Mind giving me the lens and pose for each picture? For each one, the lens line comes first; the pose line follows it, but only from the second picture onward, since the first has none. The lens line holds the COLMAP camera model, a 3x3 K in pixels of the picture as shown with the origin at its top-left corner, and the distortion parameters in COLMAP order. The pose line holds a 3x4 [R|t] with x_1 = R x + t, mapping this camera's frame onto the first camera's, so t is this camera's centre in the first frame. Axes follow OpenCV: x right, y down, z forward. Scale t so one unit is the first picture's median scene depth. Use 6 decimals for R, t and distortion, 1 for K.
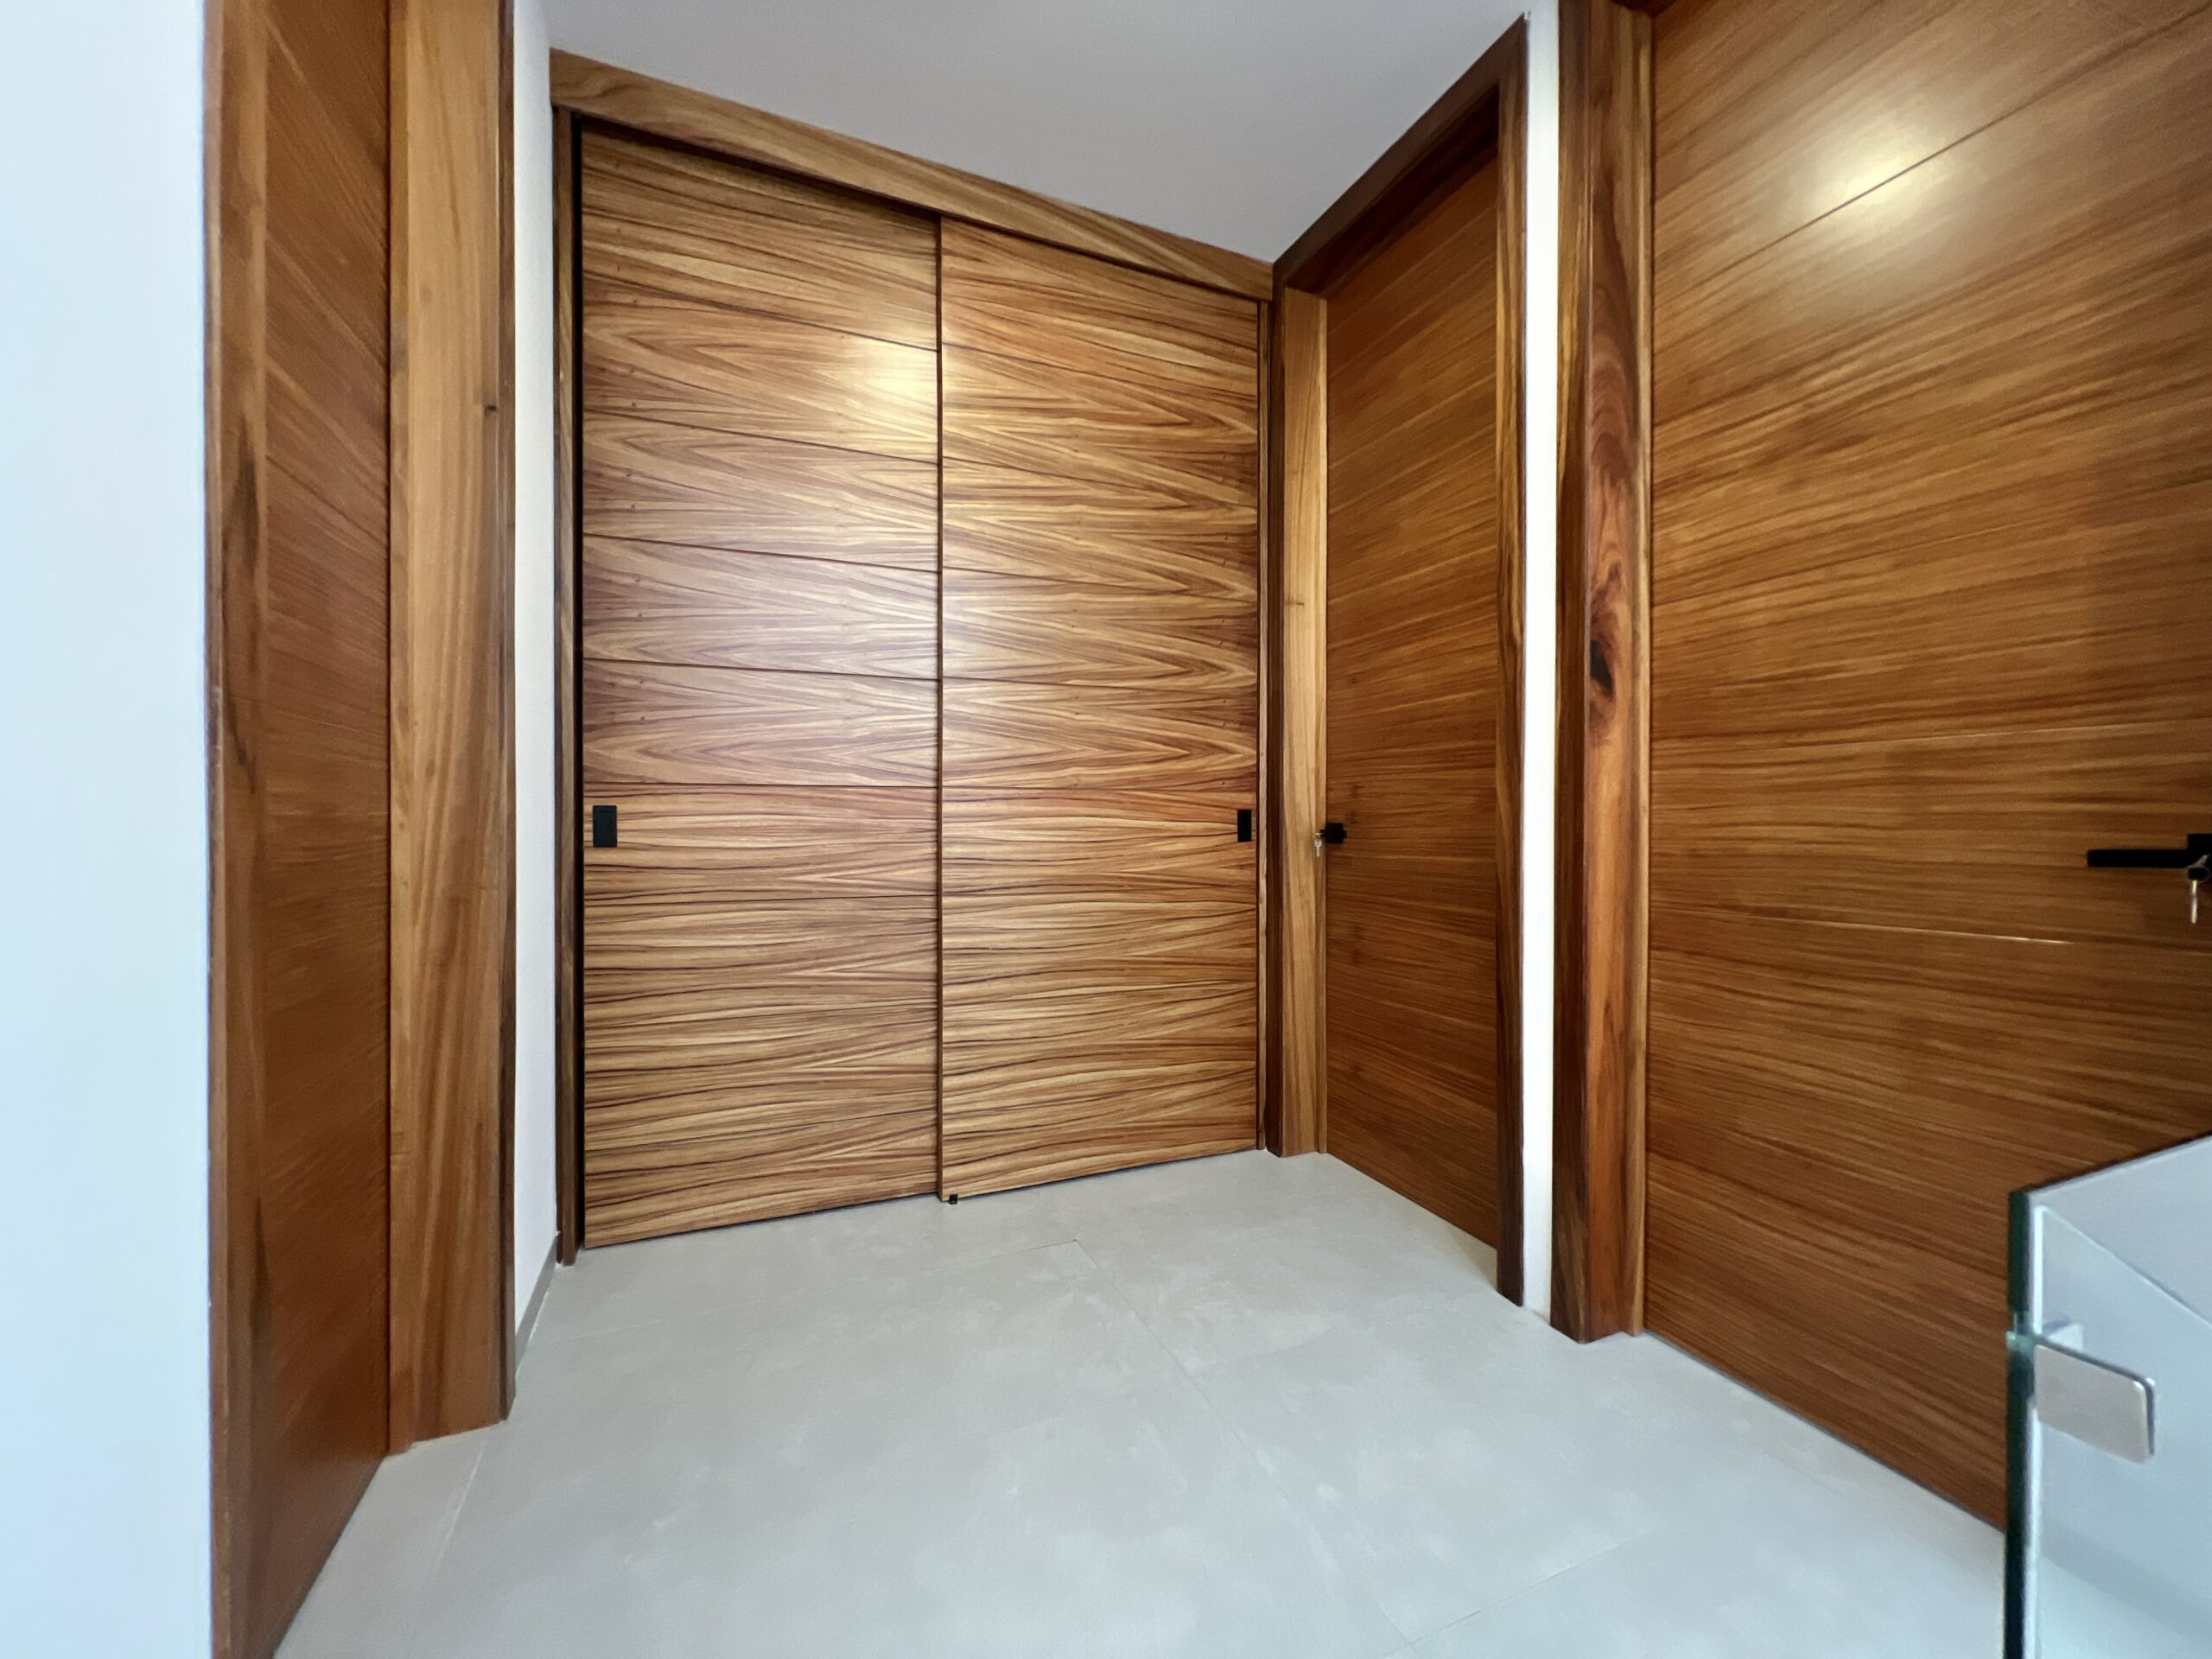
lens RADIAL K [[886.0, 0, 1101.8], [0, 886.0, 826.6], [0, 0, 1]] dist [-0.002267, 0.000165]
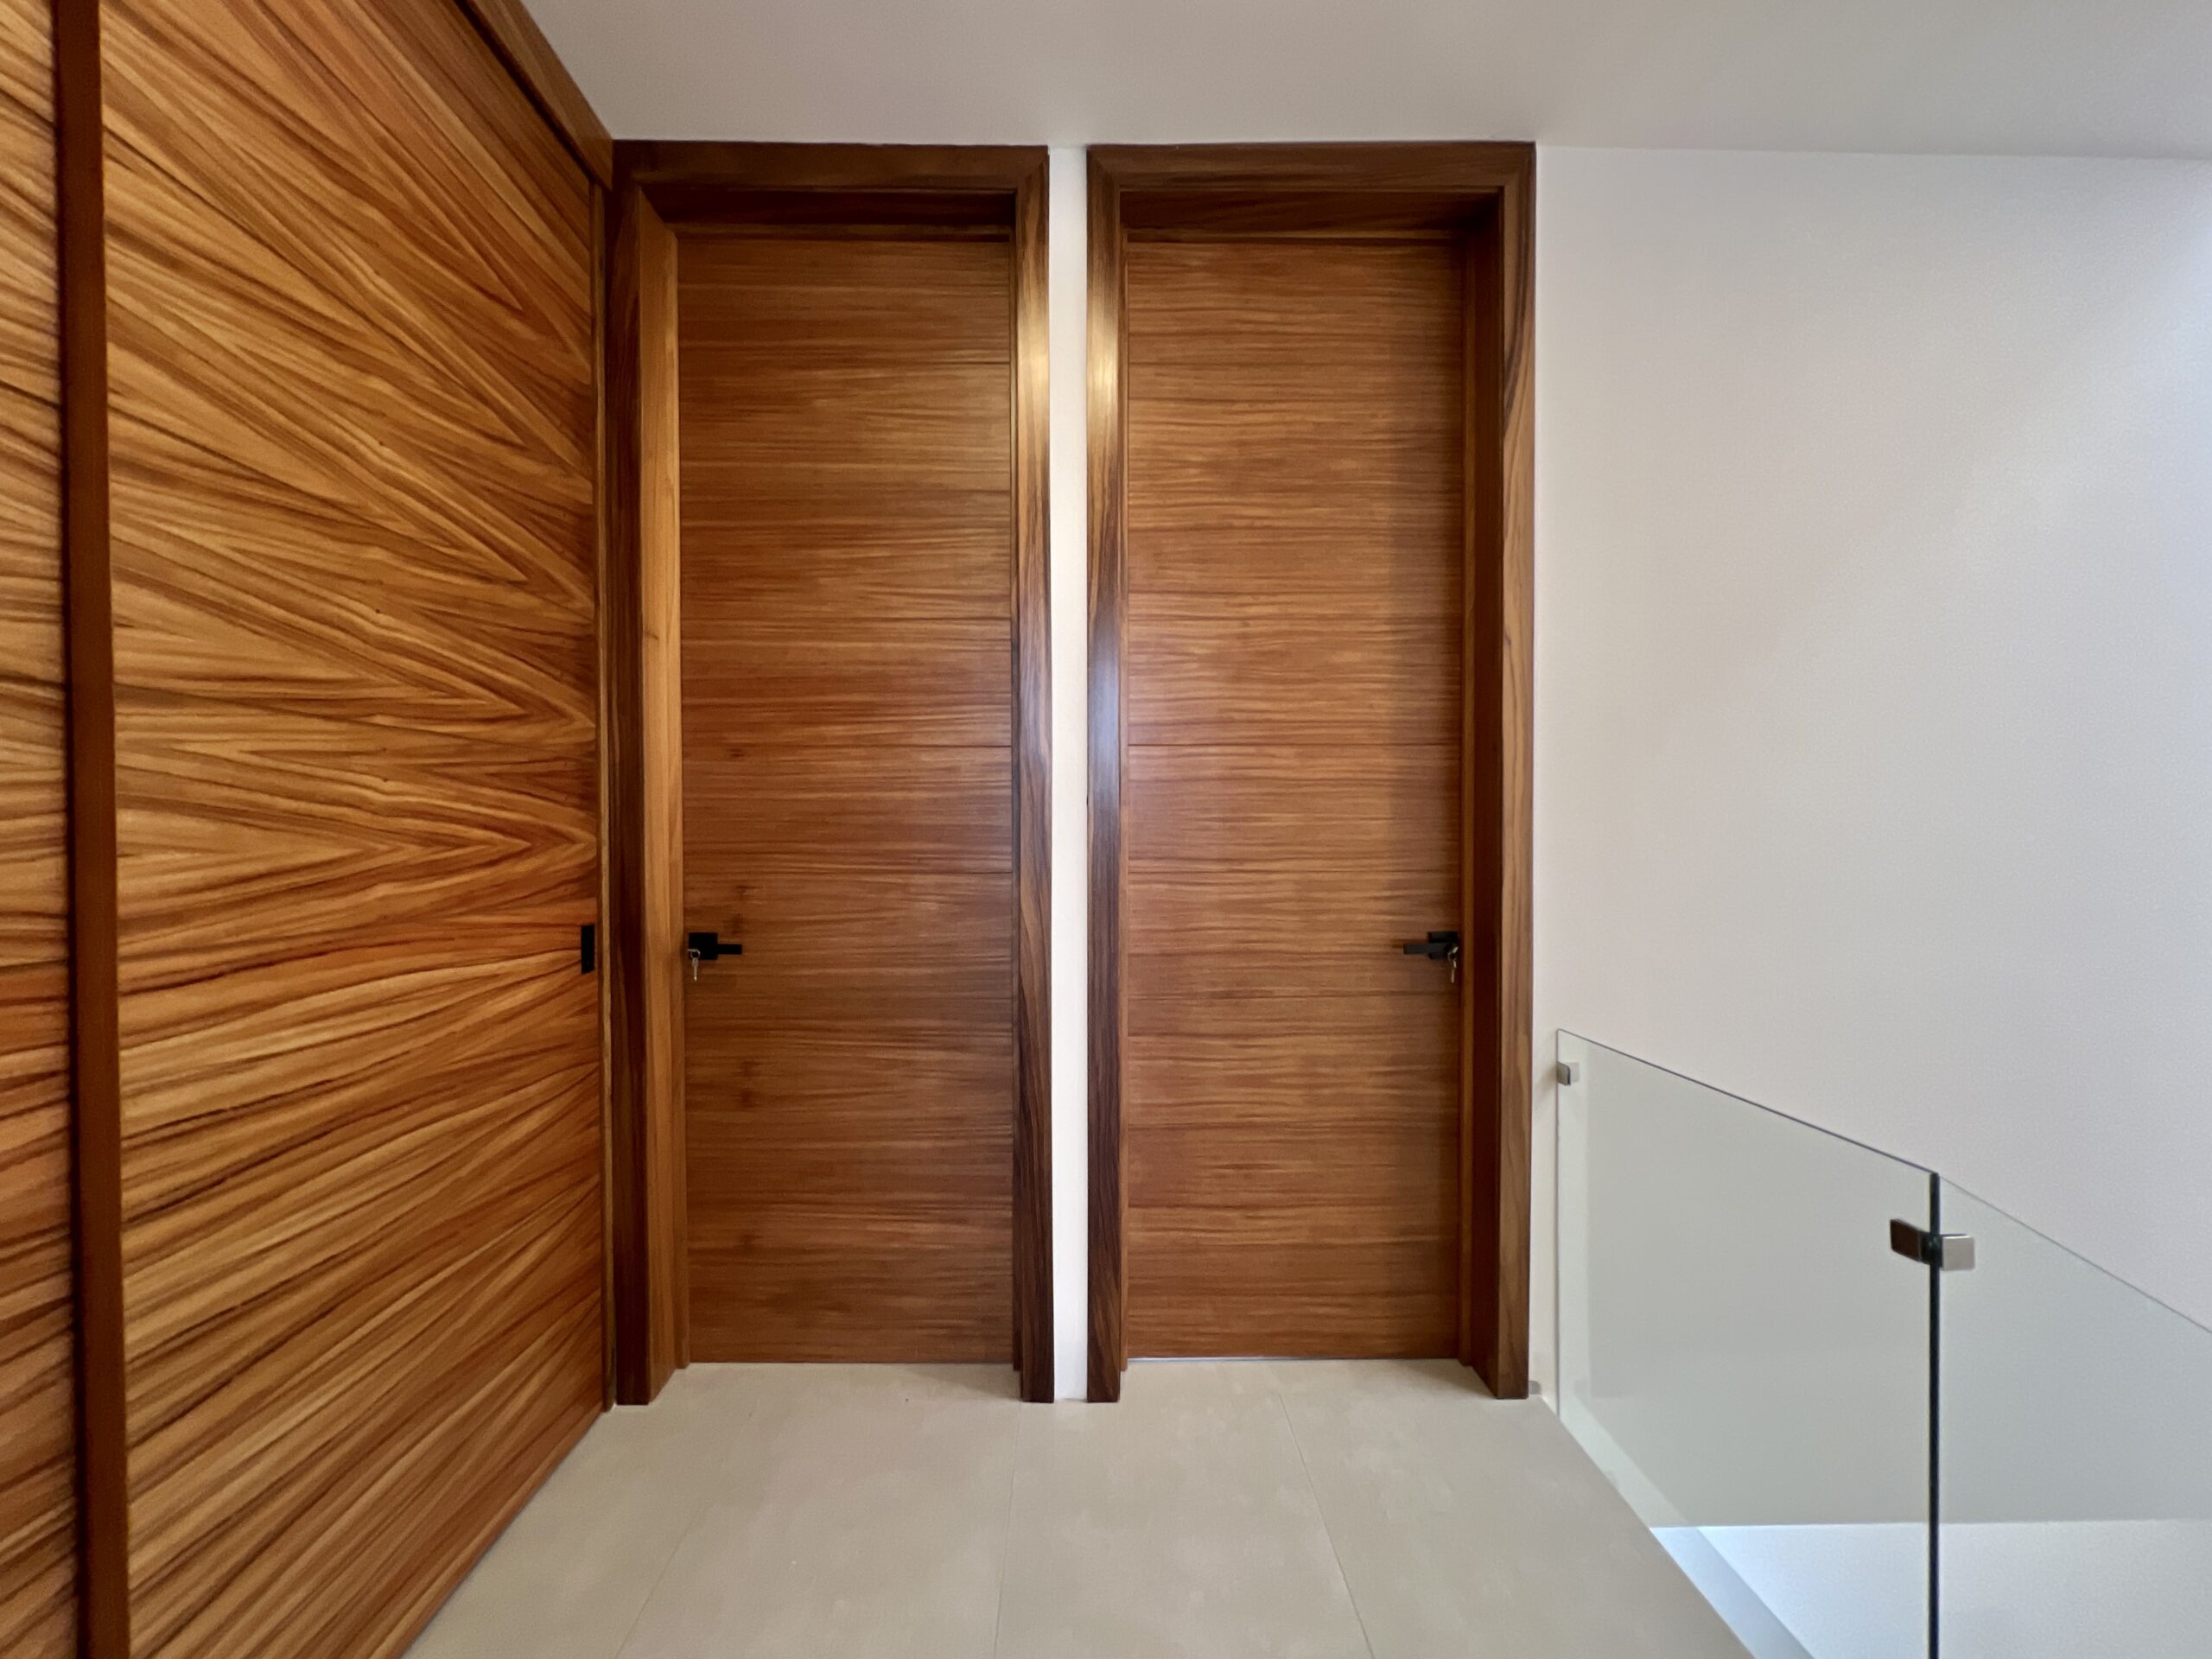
lens RADIAL K [[922.5, 0, 1101.3], [0, 922.5, 851.6], [0, 0, 1]] dist [-0.000188, 0.000269]
pose [[0.375444, -0.017638, 0.926677, -0.362735], [0.010313, 0.999837, 0.014852, -0.086712], [-0.926788, 0.003981, 0.375565, 0.393693]]
